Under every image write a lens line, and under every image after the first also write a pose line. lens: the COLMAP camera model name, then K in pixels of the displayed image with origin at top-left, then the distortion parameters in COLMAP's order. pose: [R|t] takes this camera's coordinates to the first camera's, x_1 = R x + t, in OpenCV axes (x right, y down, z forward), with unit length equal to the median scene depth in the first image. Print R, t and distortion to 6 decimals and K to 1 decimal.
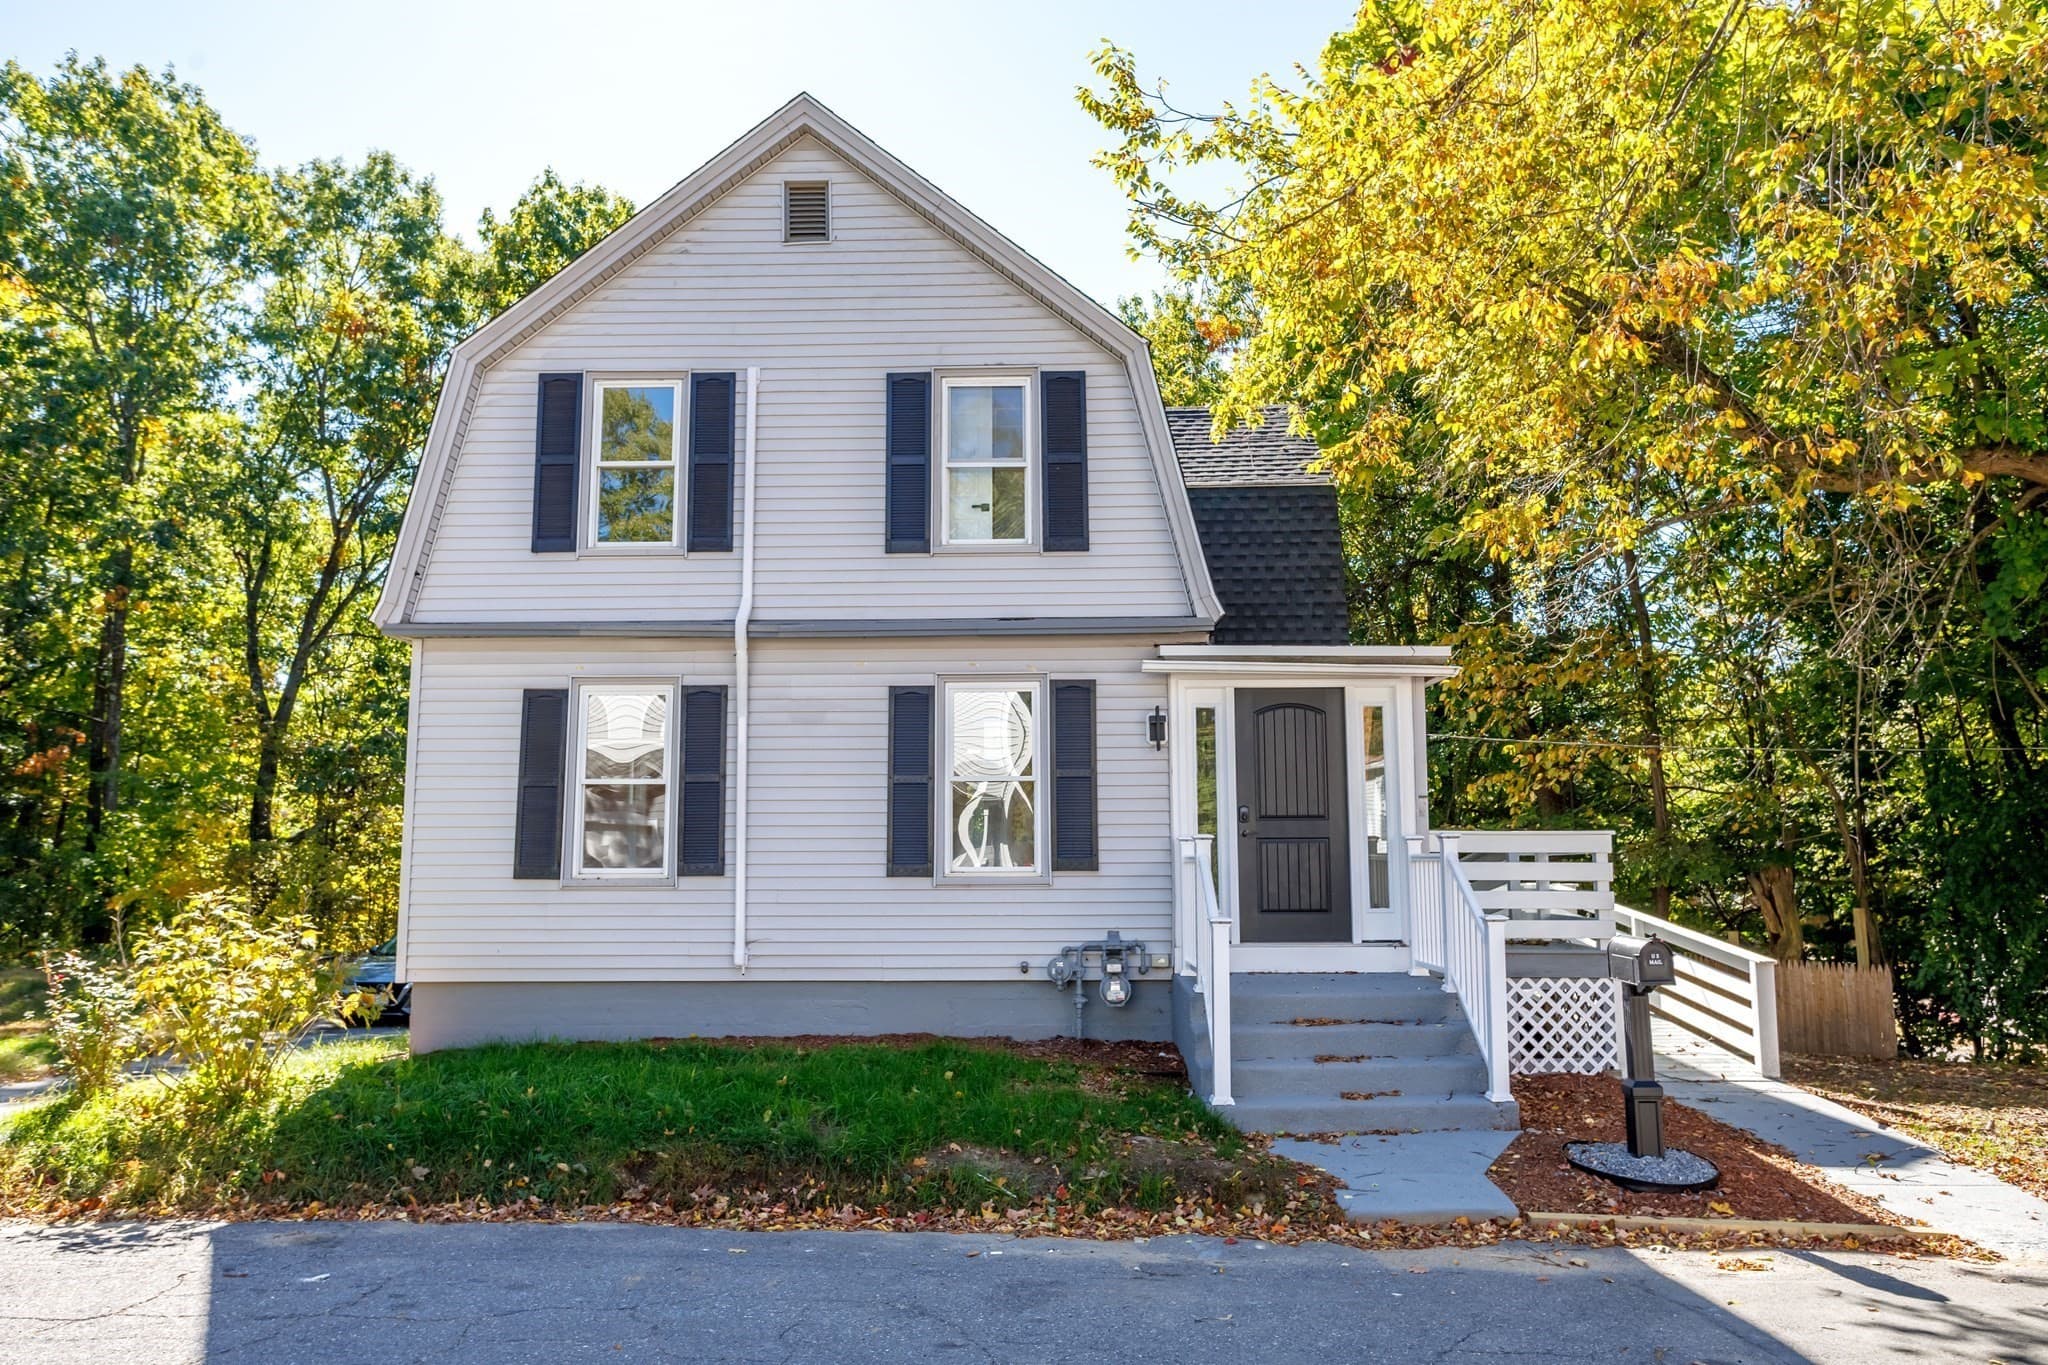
lens RADIAL K [[1350.5, 0, 1026.5], [0, 1350.5, 683.4], [0, 0, 1]] dist [0.026701, -0.003243]
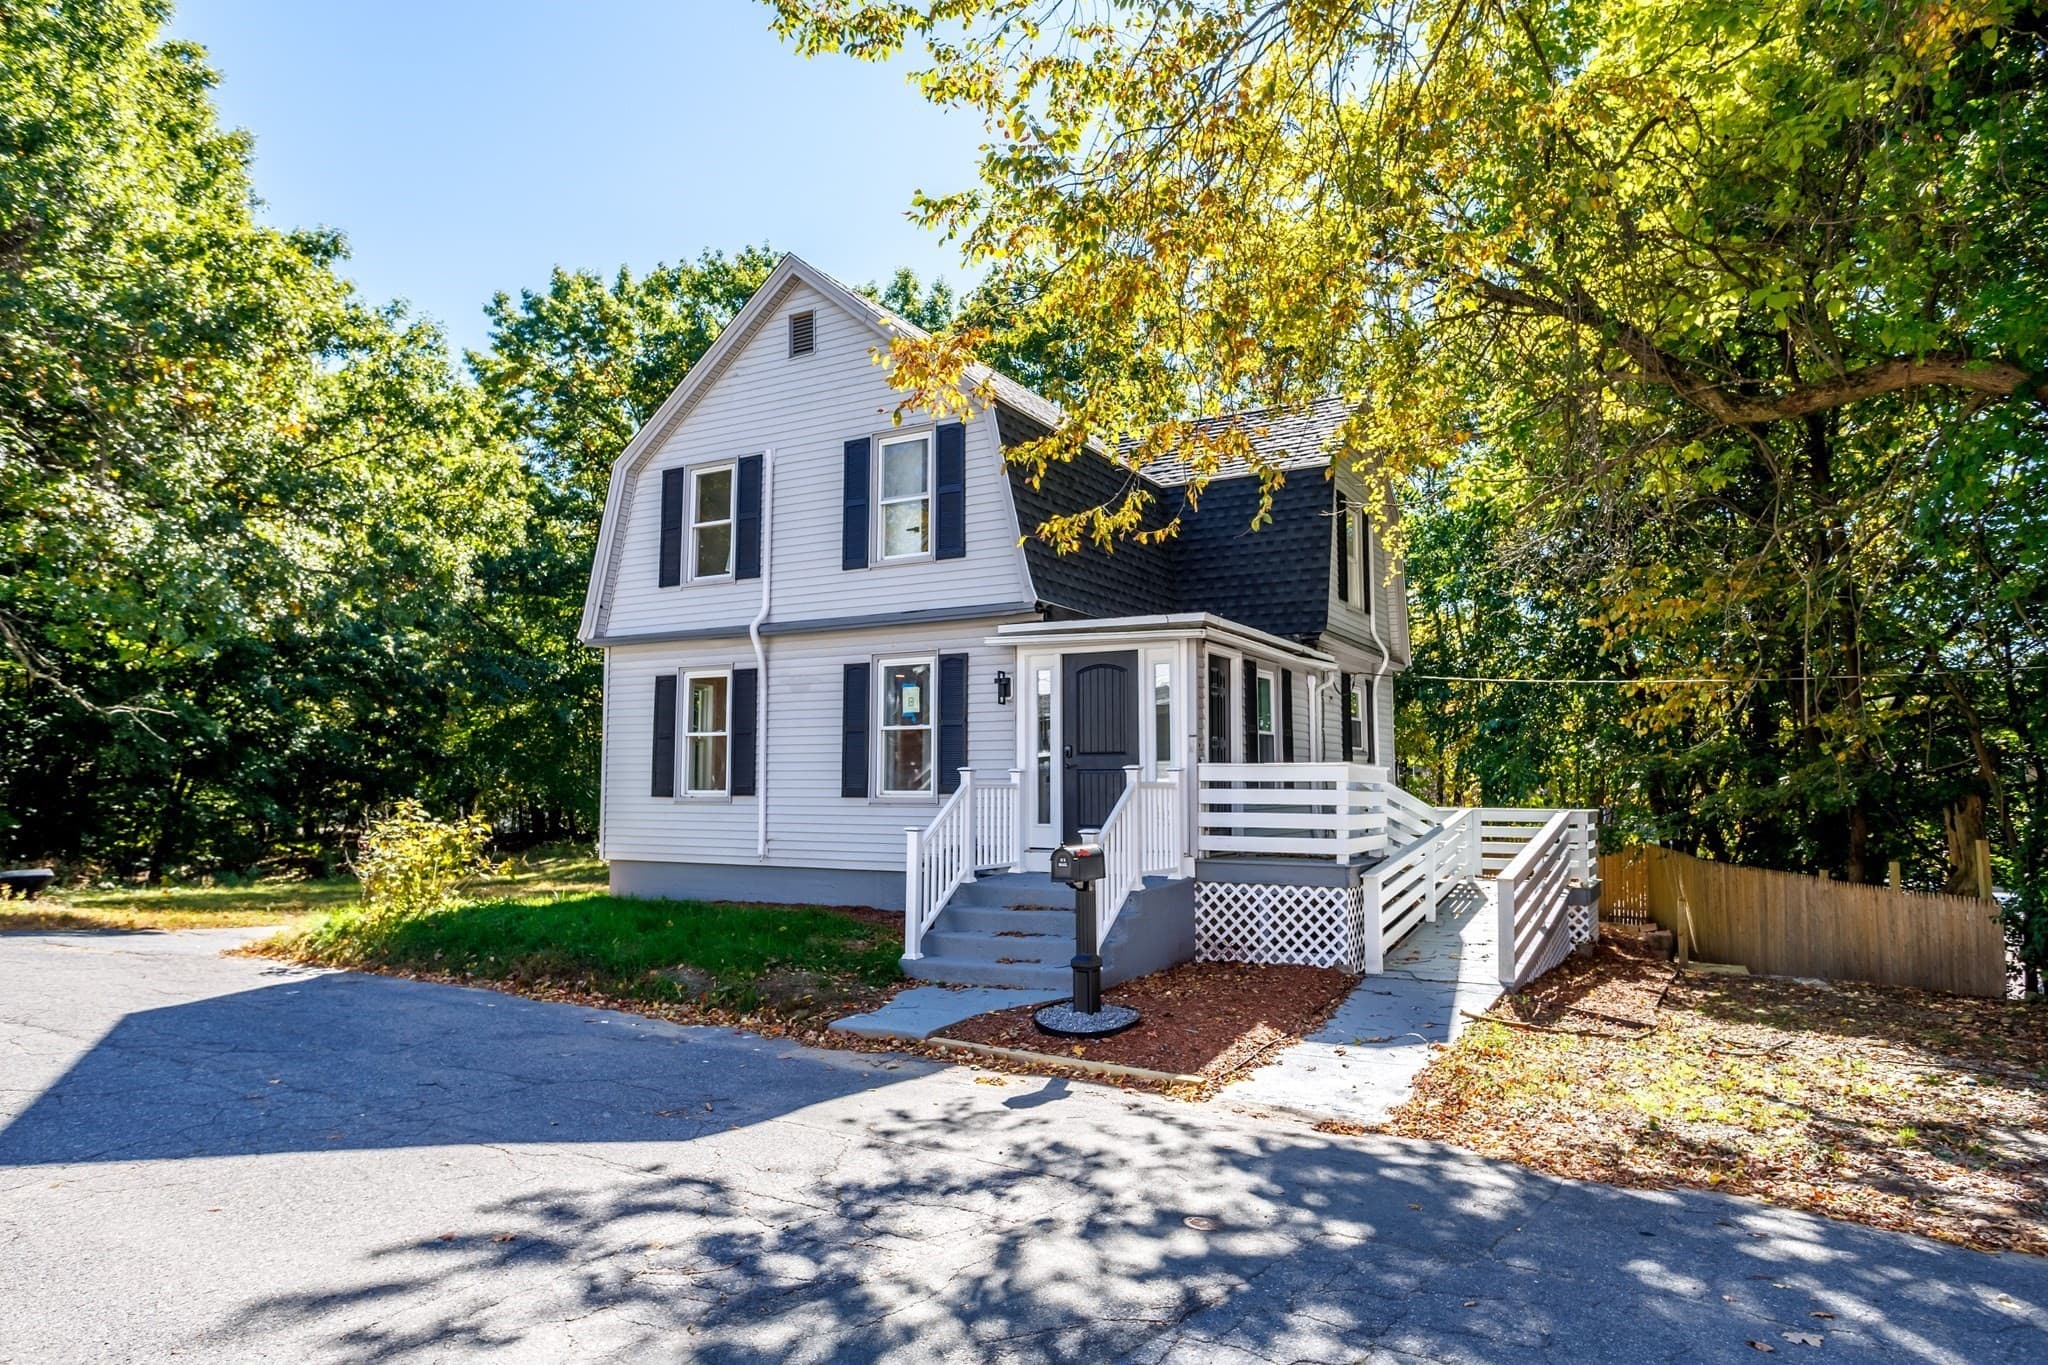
lens RADIAL K [[1151.2, 0, 1042.9], [0, 1151.2, 677.8], [0, 0, 1]] dist [0.001502, 0.000027]
pose [[0.897147, -0.037251, -0.440158, 0.621285], [0.053267, 0.998290, 0.024083, -0.001543], [0.438508, -0.045052, 0.897597, 0.002832]]
